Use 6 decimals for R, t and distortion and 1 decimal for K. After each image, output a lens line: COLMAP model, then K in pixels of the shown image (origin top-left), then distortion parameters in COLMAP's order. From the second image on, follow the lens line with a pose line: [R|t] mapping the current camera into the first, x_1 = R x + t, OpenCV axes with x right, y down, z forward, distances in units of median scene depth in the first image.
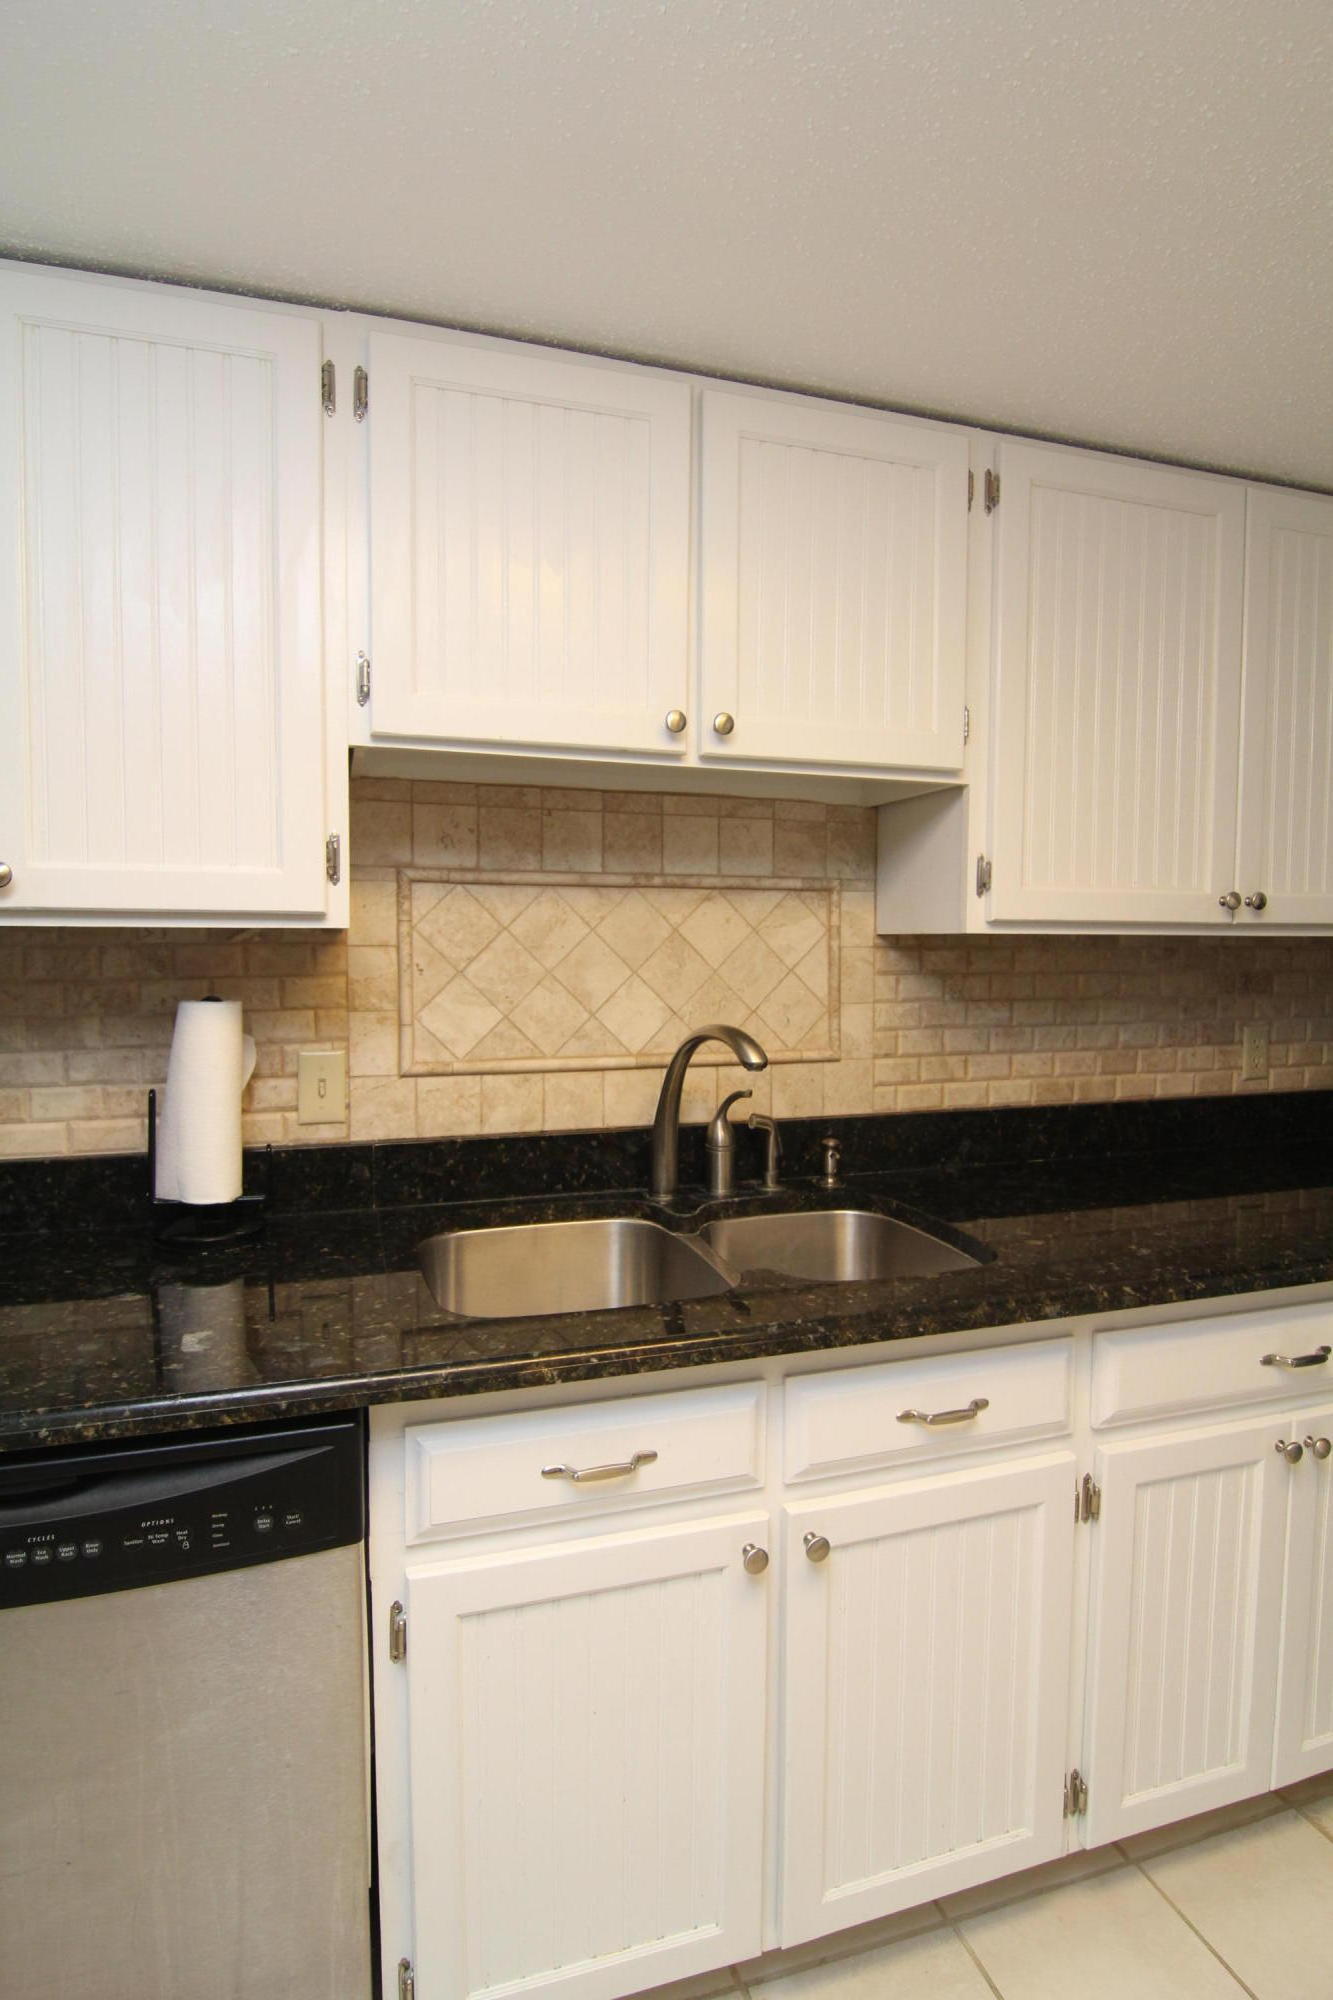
lens RADIAL K [[1012.9, 0, 661.2], [0, 1012.9, 998.5], [0, 0, 1]] dist [-0.003094, -0.013928]
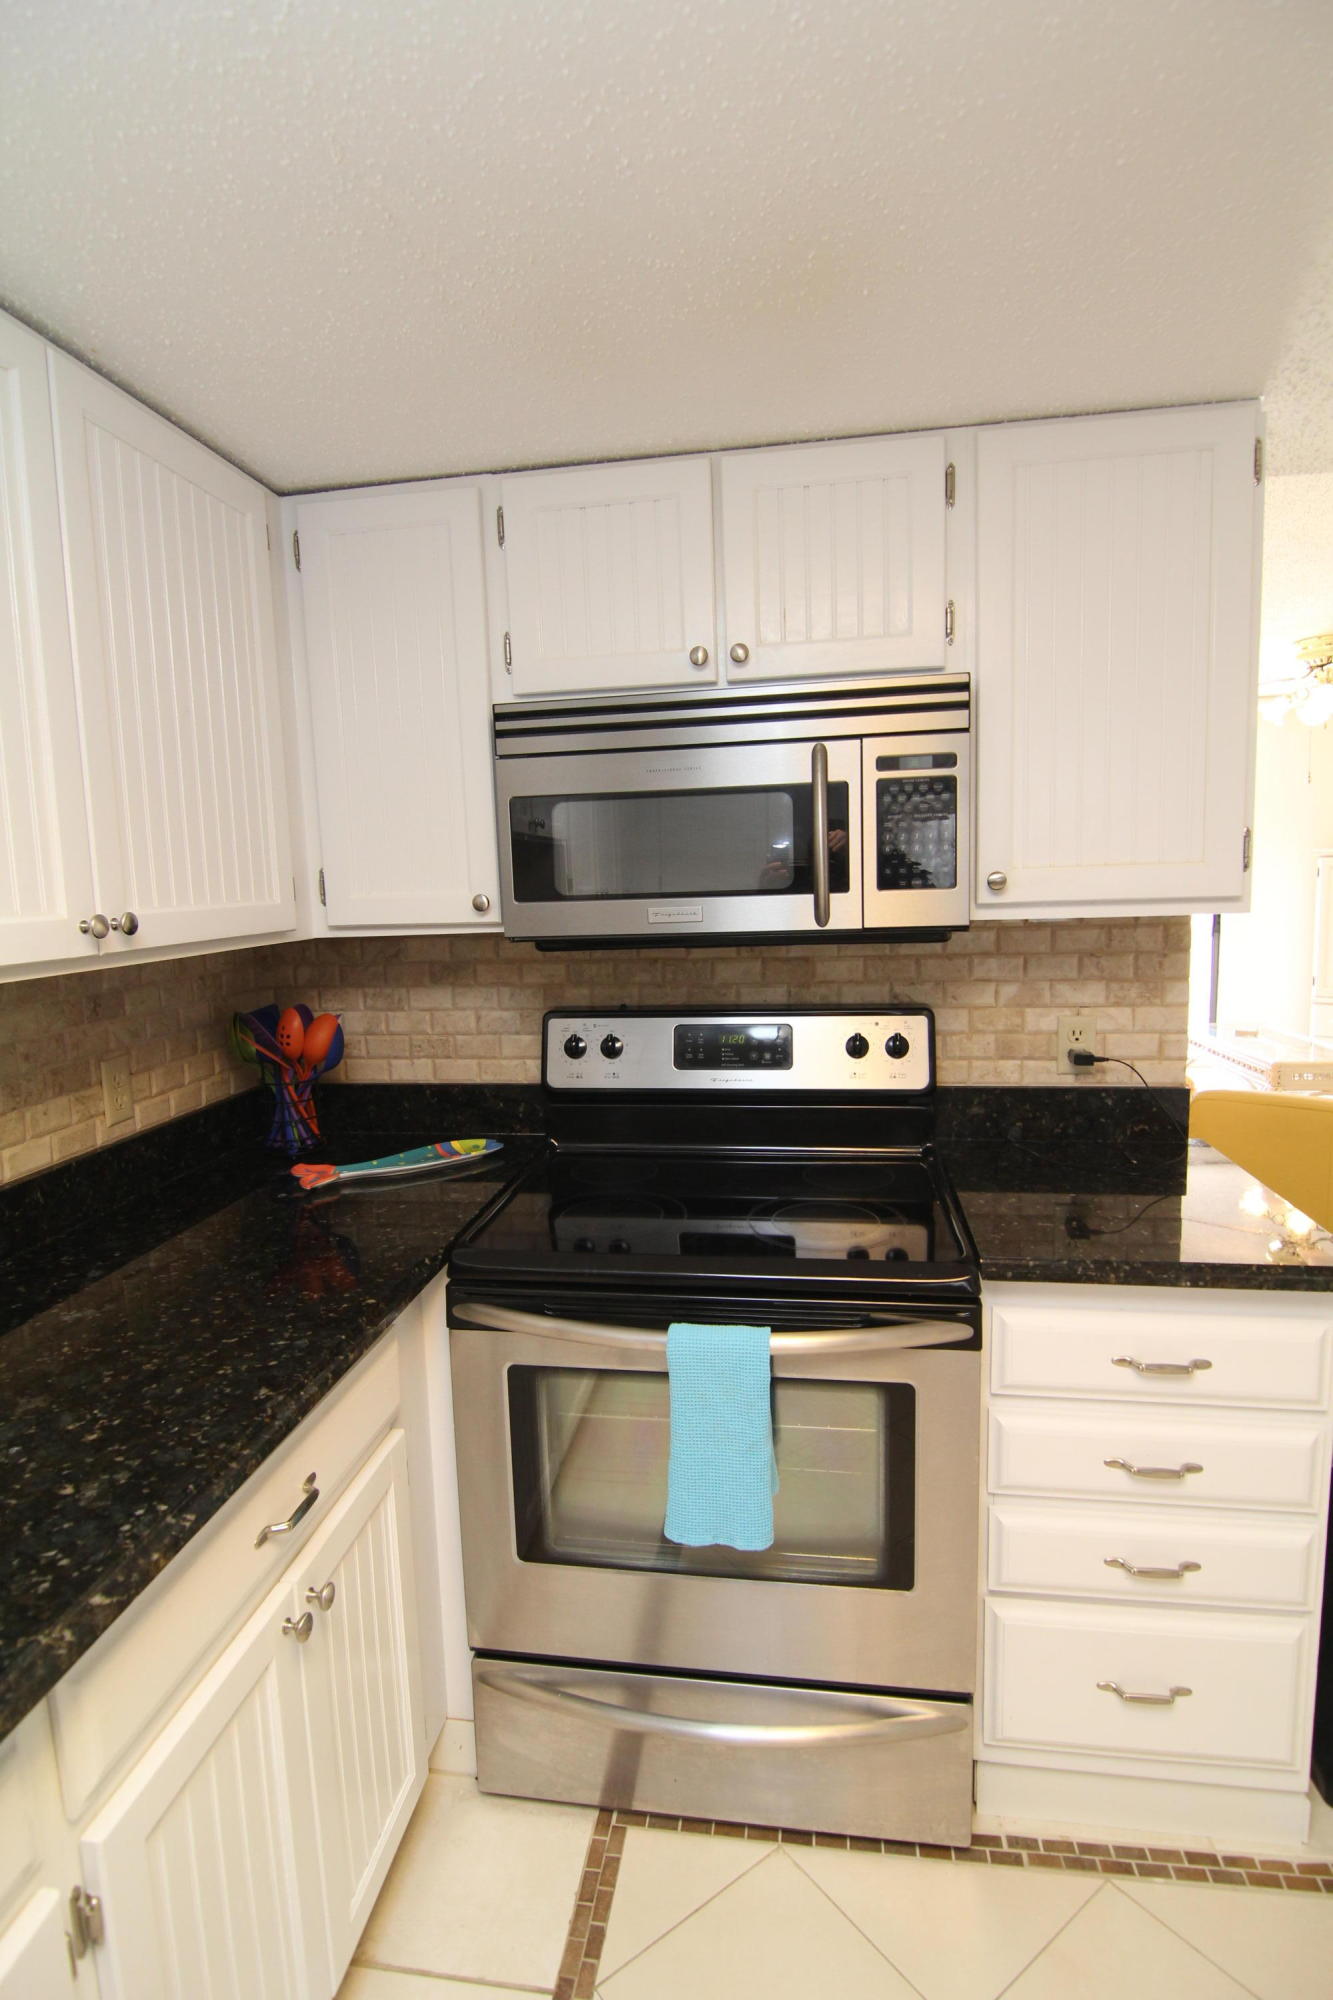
lens RADIAL K [[1018.5, 0, 656.5], [0, 1018.5, 999.8], [0, 0, 1]] dist [-0.000051, -0.014336]
pose [[0.448914, -0.127604, 0.884417, 0.084758], [0.081909, 0.991461, 0.101473, -0.086925], [-0.889813, 0.026889, 0.455532, 0.303489]]
